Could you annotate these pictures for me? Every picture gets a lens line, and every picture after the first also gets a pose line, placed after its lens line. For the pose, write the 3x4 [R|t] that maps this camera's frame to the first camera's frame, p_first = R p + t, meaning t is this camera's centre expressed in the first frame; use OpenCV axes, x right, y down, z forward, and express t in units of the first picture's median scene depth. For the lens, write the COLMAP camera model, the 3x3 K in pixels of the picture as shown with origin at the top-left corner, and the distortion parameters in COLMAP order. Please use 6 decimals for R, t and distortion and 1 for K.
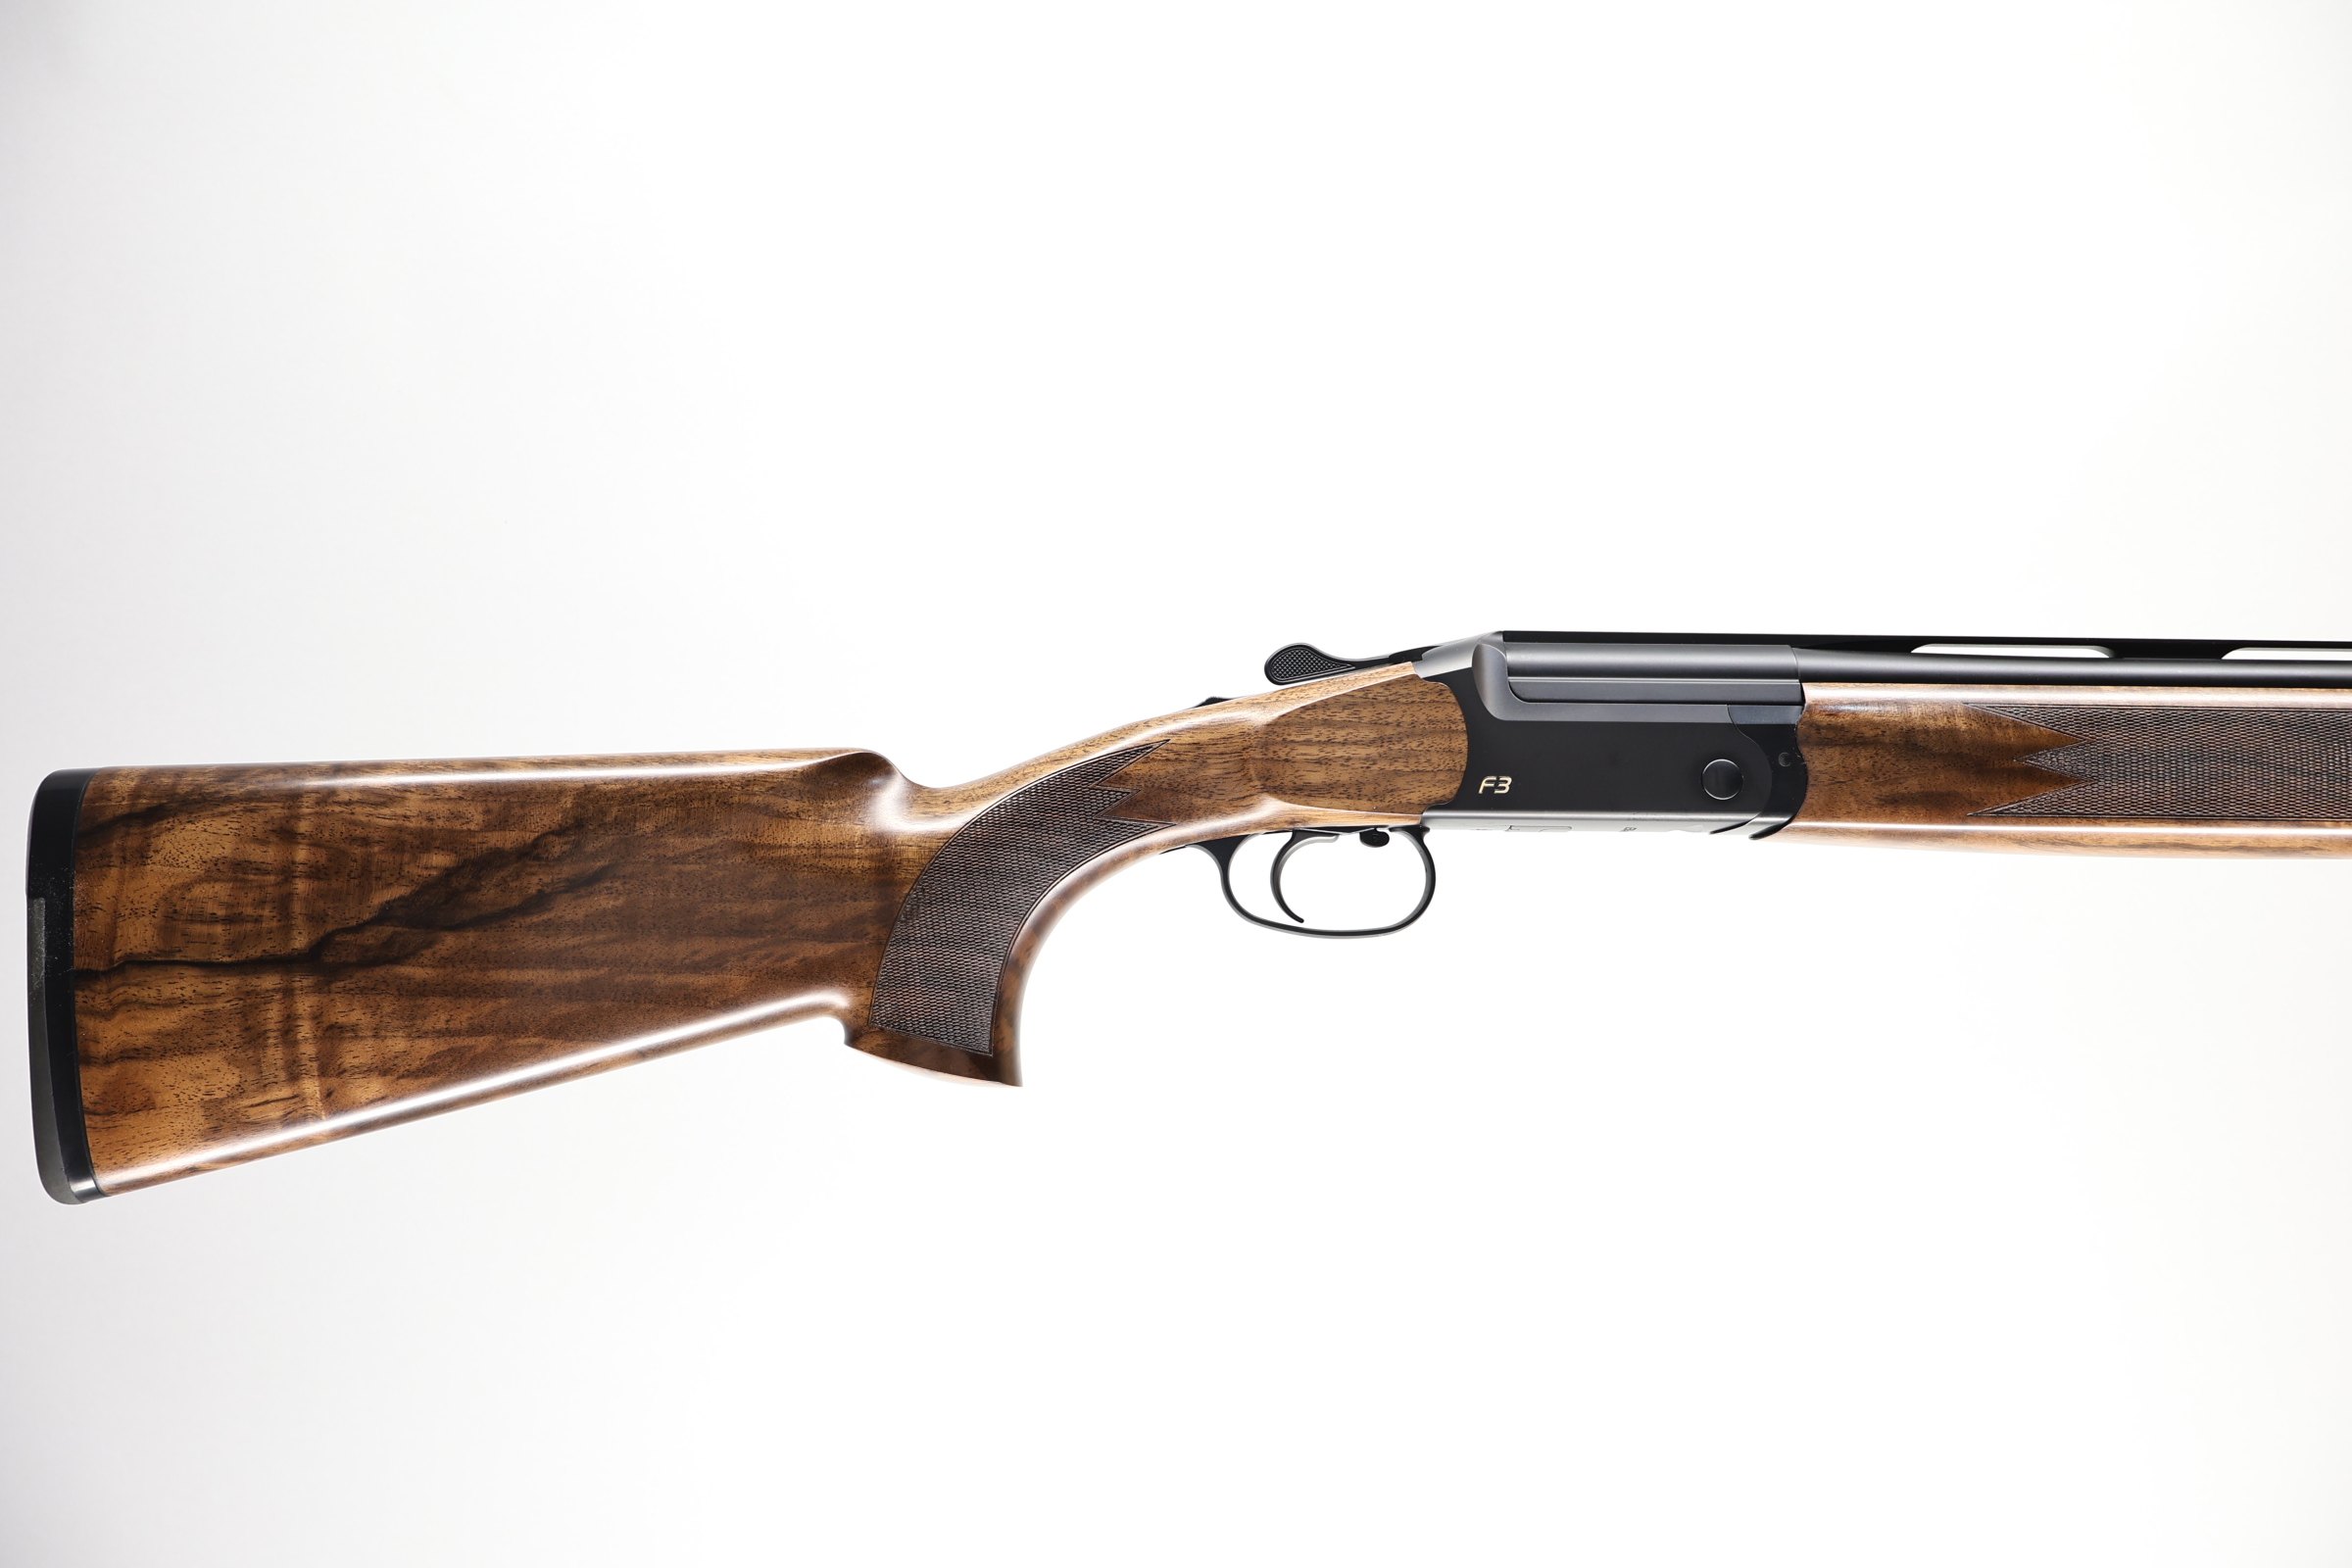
lens RADIAL K [[2021.5, 0, 1188.3], [0, 2021.5, 769.7], [0, 0, 1]] dist [0.003156, -0.003146]
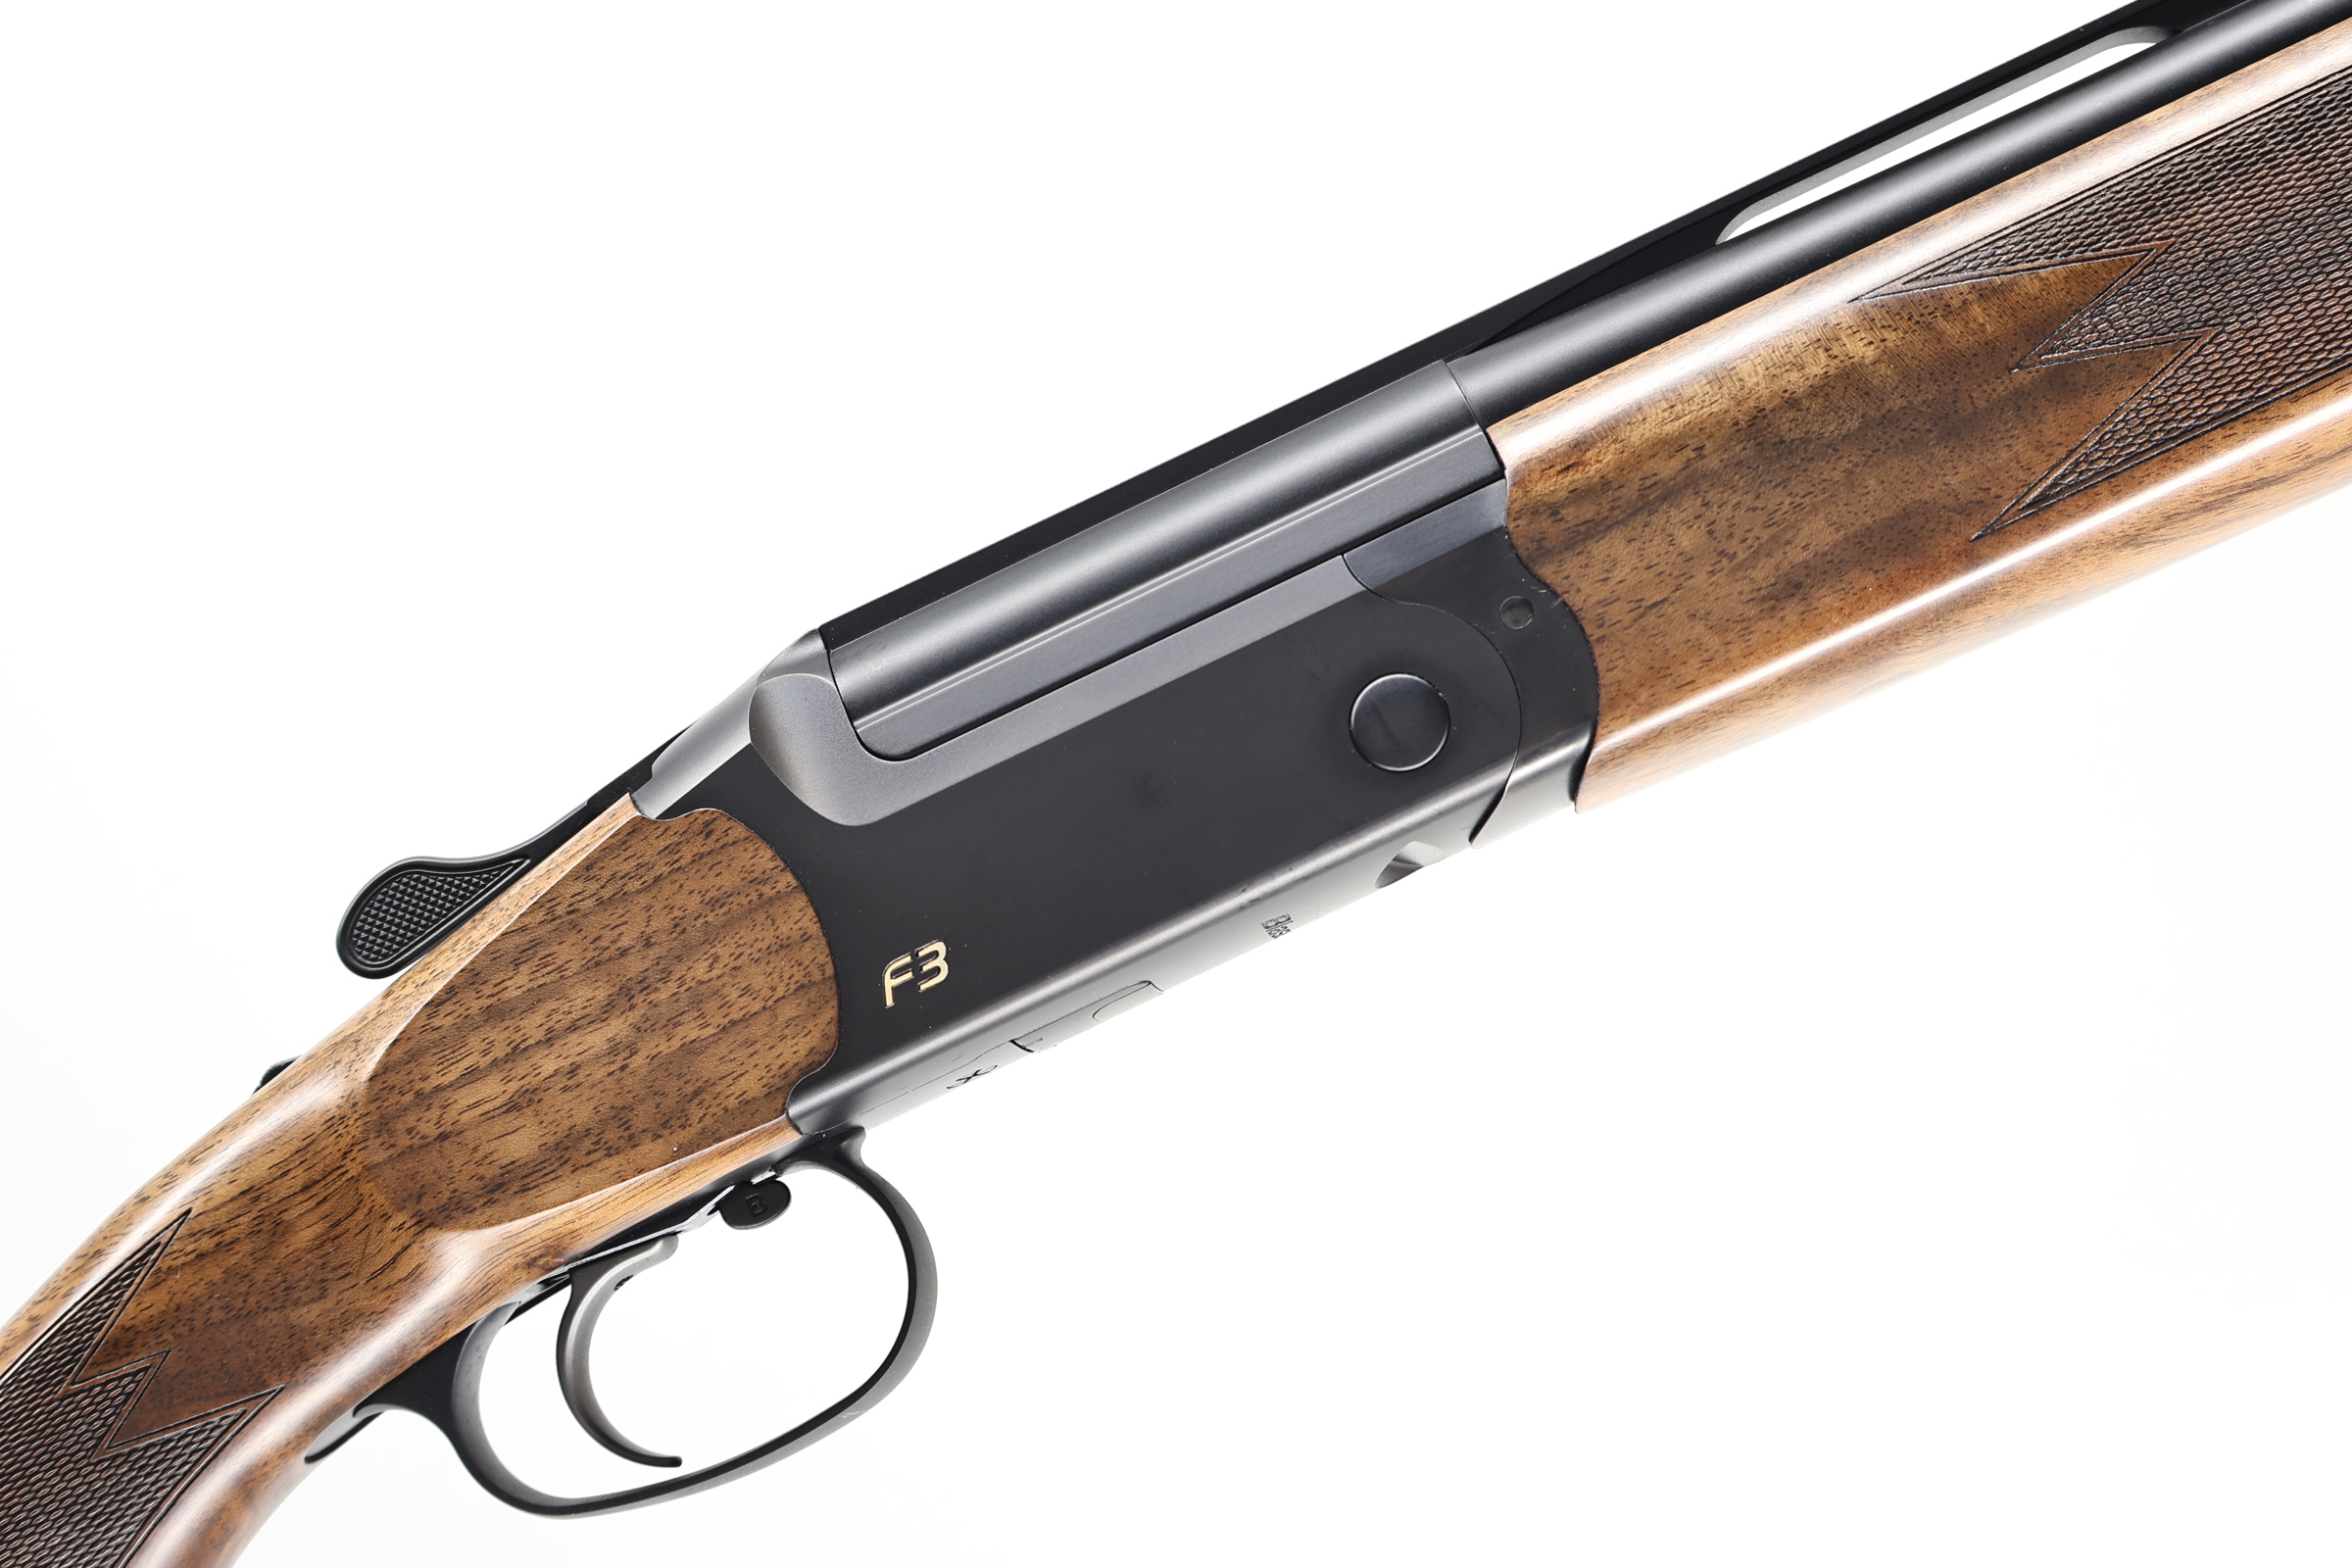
lens RADIAL K [[3884.9, 0, 1176.7], [0, 3884.9, 793.1], [0, 0, 1]] dist [0.022385, 0.000000]
pose [[0.899559, -0.435284, -0.036341, 0.244953], [0.430874, 0.897938, -0.089745, 0.069015], [0.071696, 0.065072, 0.995302, 0.207821]]
